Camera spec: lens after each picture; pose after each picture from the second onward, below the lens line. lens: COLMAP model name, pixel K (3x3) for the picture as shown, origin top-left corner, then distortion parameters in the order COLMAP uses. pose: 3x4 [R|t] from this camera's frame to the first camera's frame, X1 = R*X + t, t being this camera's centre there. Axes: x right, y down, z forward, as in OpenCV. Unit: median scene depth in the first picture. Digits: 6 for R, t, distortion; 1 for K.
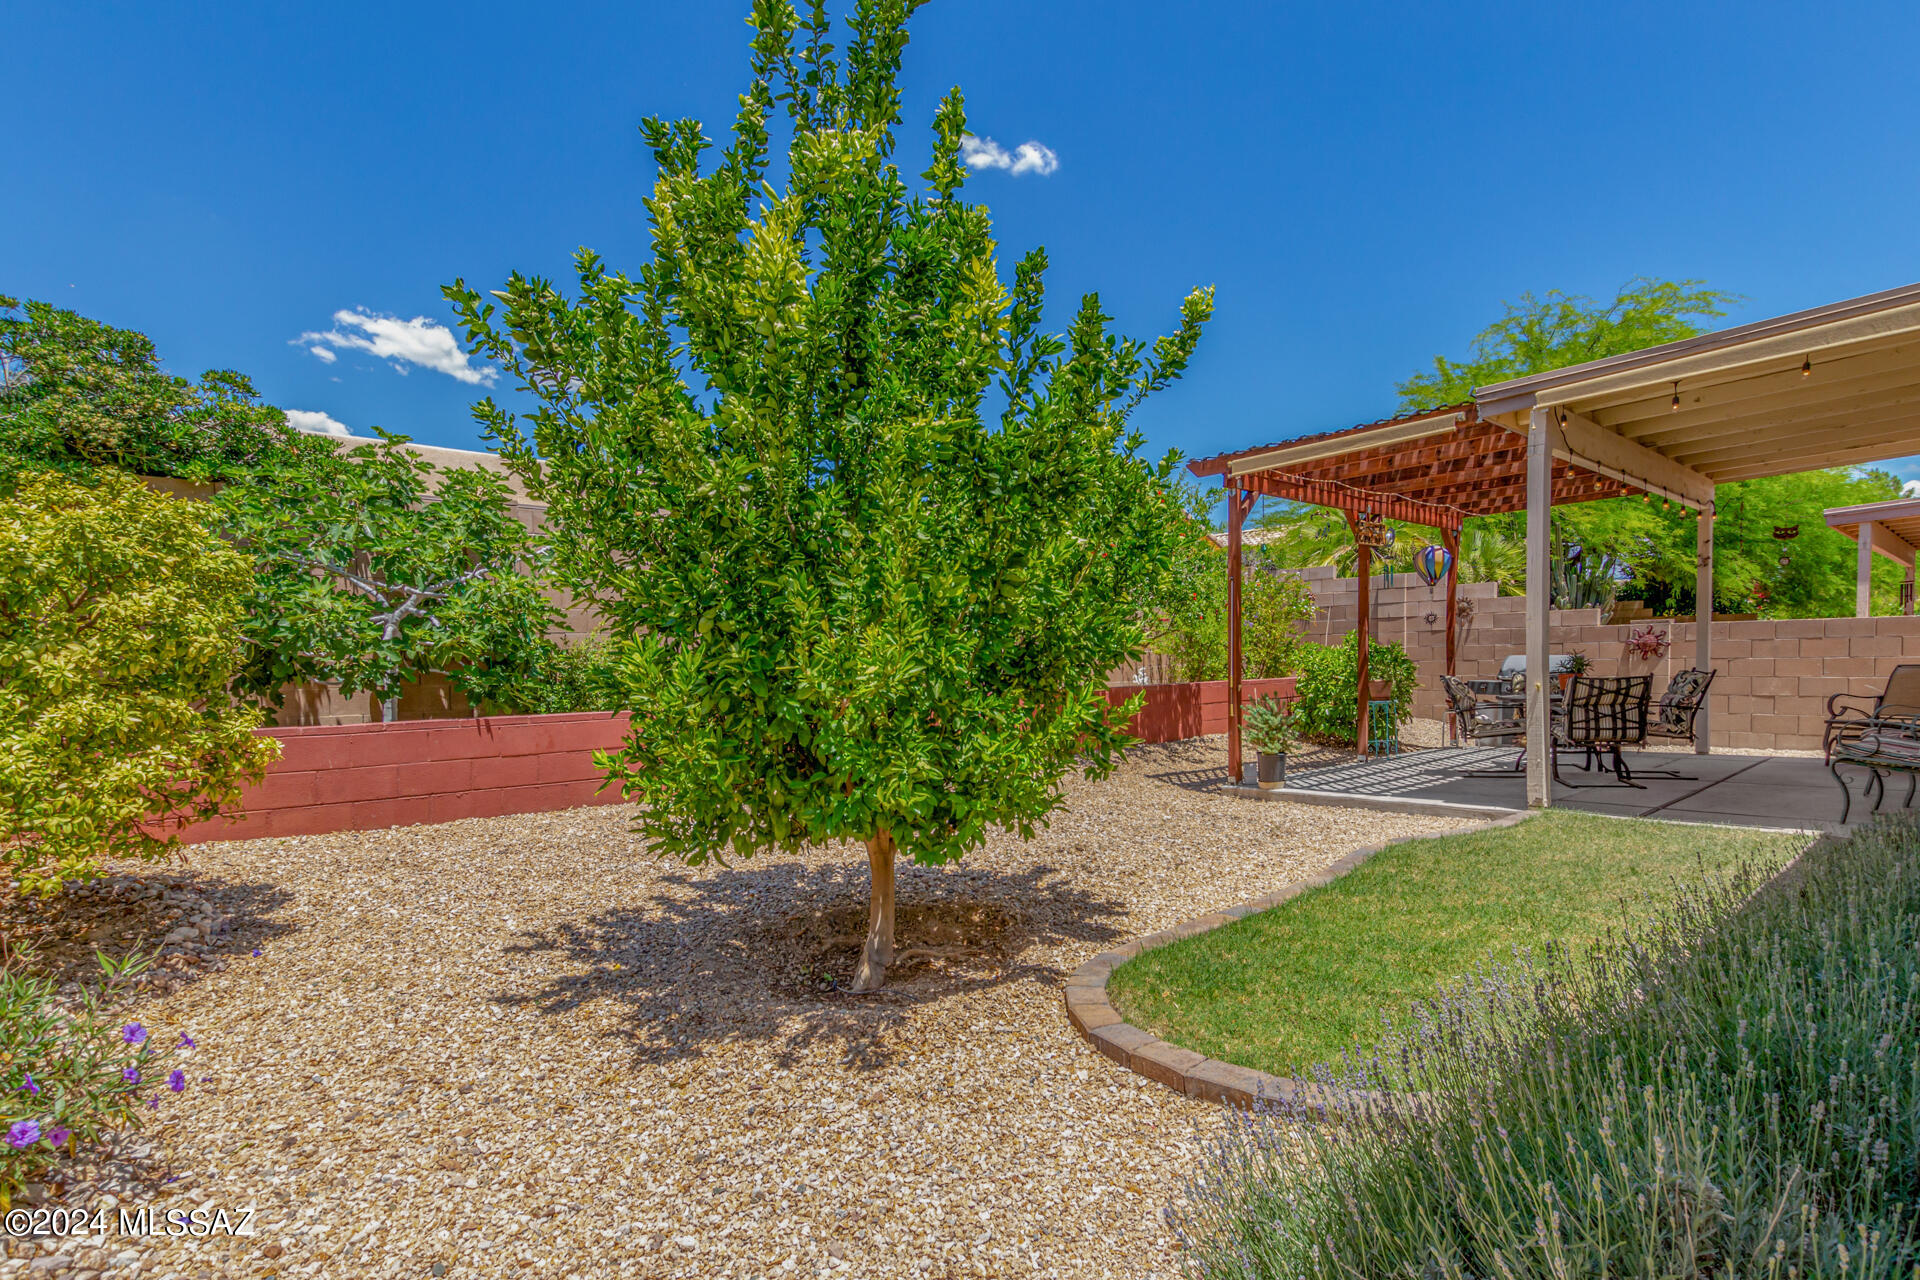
lens RADIAL K [[907.5, 0, 964.8], [0, 907.5, 640.5], [0, 0, 1]] dist [0.015734, -0.007595]
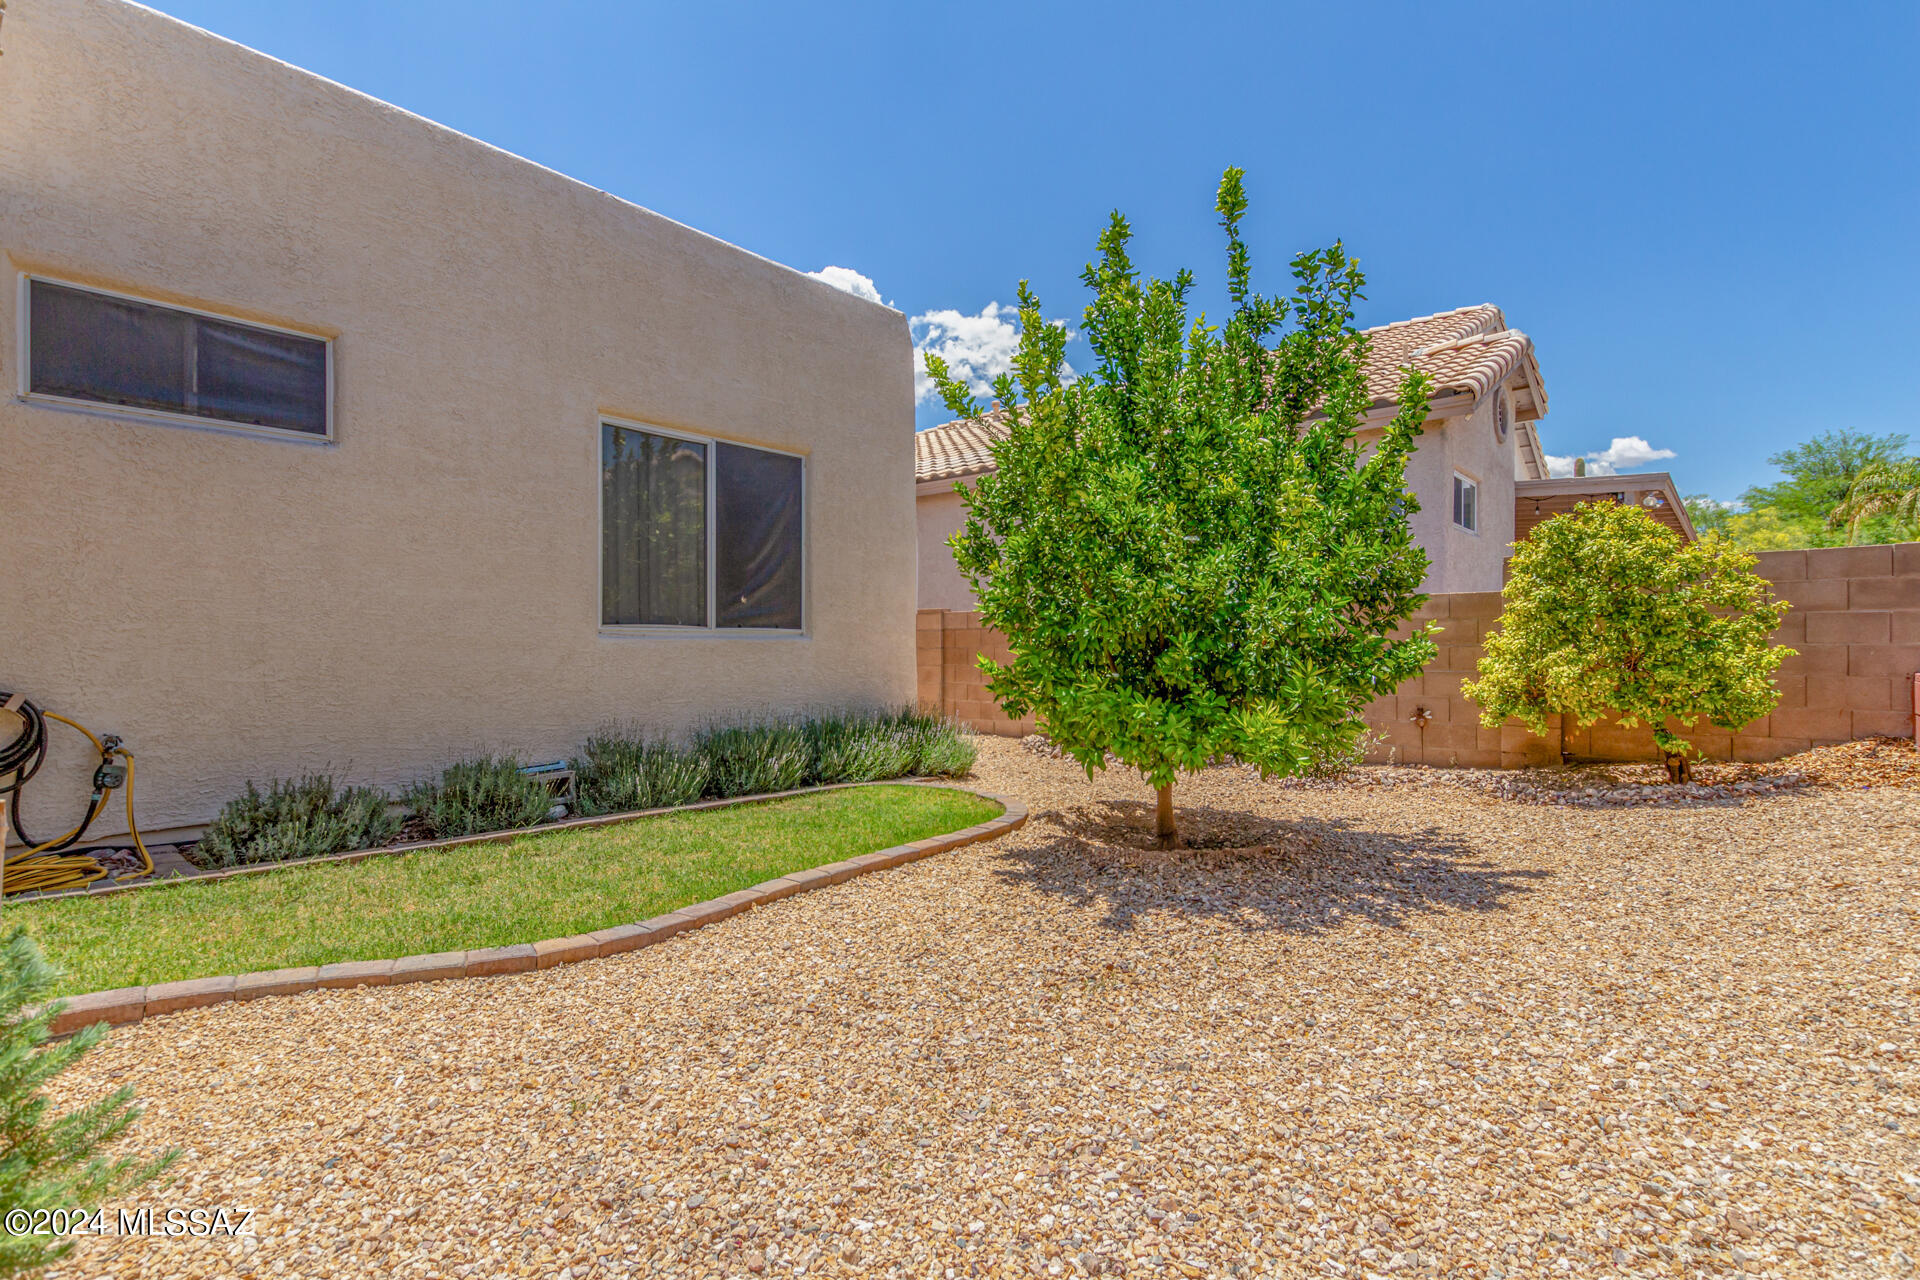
lens RADIAL K [[907.5, 0, 964.8], [0, 907.5, 640.5], [0, 0, 1]] dist [0.015734, -0.007595]
pose [[-0.987597, 0.020148, -0.155711, 0.302368], [0.024429, 0.999373, -0.025632, 0.055117], [0.155097, -0.029118, -0.987470, 1.661418]]
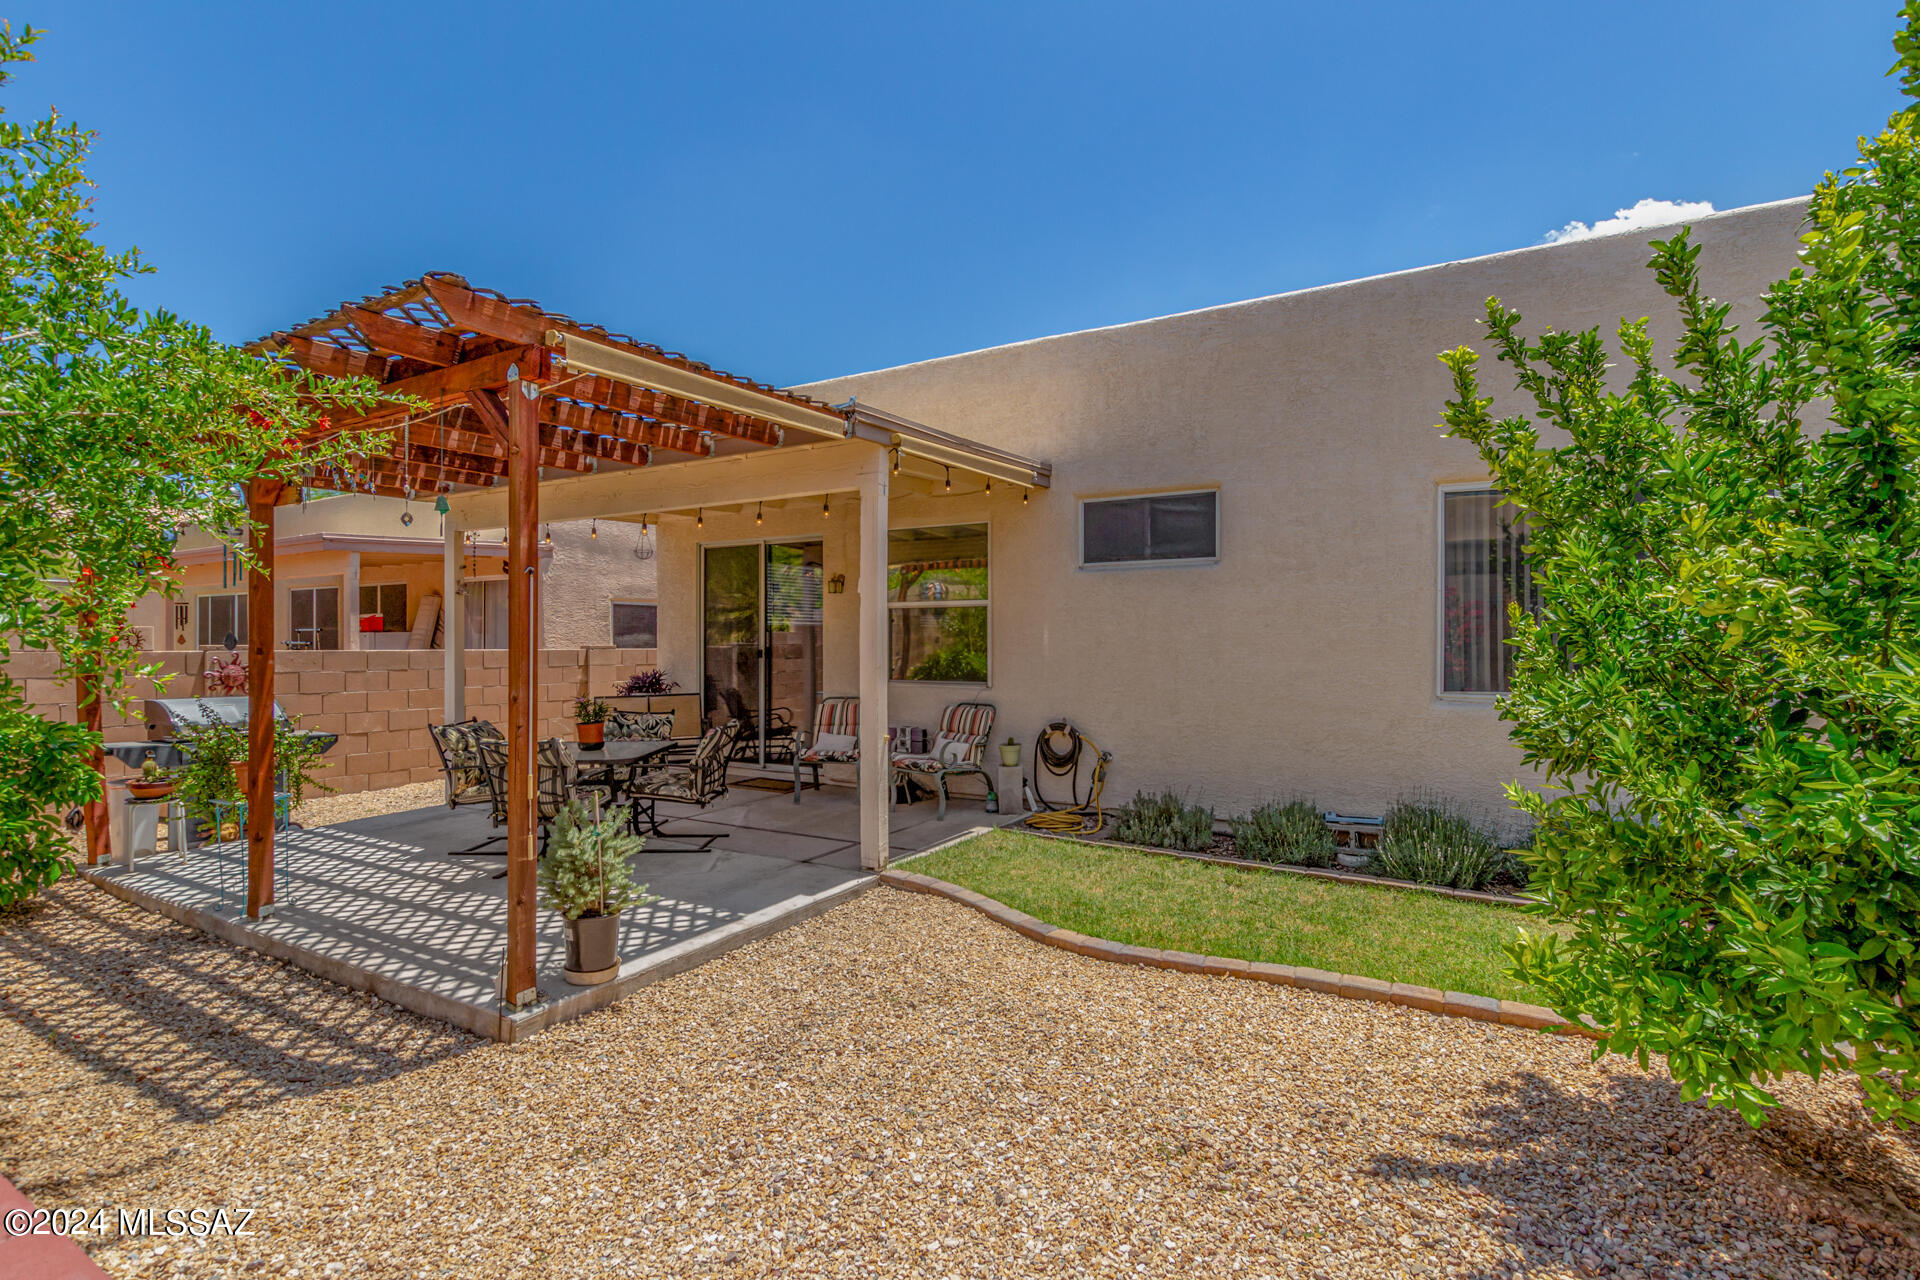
lens RADIAL K [[907.5, 0, 964.8], [0, 907.5, 640.5], [0, 0, 1]] dist [0.015734, -0.007595]
pose [[-0.307380, 0.017641, 0.951423, -0.344499], [-0.013237, 0.999652, -0.022811, -0.035557], [-0.951495, -0.019606, -0.307040, 1.404640]]
